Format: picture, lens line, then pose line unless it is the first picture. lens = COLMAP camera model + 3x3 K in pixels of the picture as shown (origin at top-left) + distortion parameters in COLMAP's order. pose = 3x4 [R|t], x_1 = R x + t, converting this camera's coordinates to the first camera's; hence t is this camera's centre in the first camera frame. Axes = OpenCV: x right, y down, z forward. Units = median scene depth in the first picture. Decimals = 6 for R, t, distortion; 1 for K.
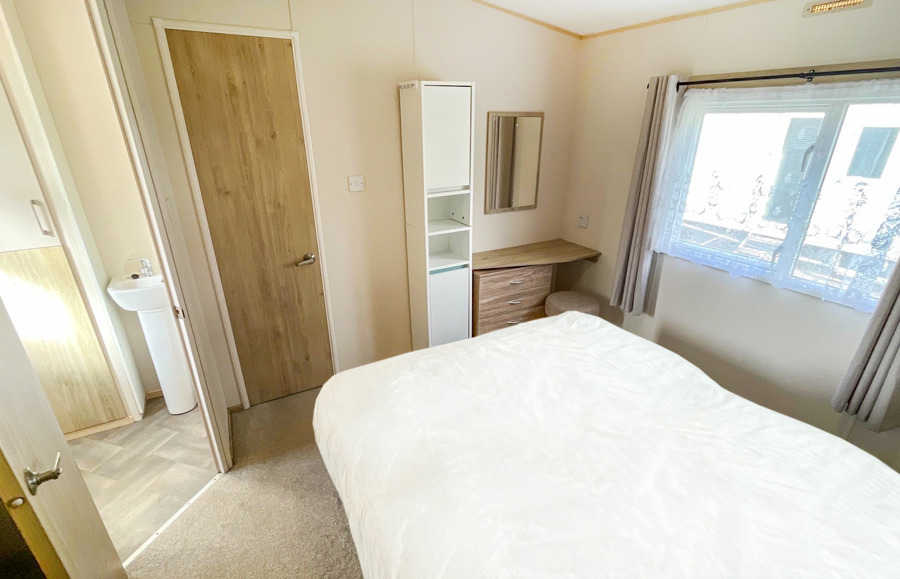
lens RADIAL K [[419.5, 0, 446.5], [0, 419.5, 294.8], [0, 0, 1]] dist [0.001431, 0.000203]
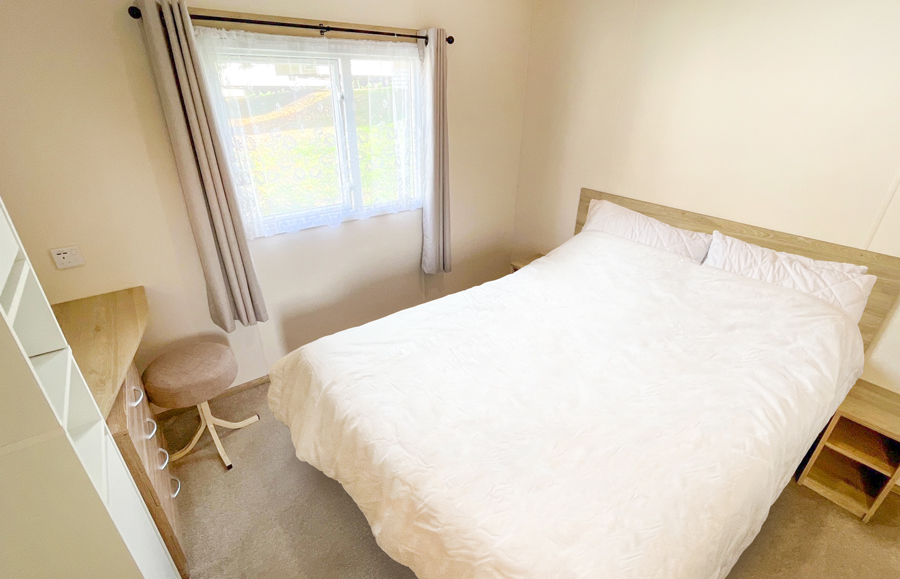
lens RADIAL K [[419.5, 0, 449.8], [0, 419.5, 292.7], [0, 0, 1]] dist [0.001431, 0.000203]
pose [[-0.146665, -0.443965, 0.883959, -0.420643], [0.373474, 0.802629, 0.465084, -0.339271], [-0.915973, 0.398347, 0.048092, 0.872431]]
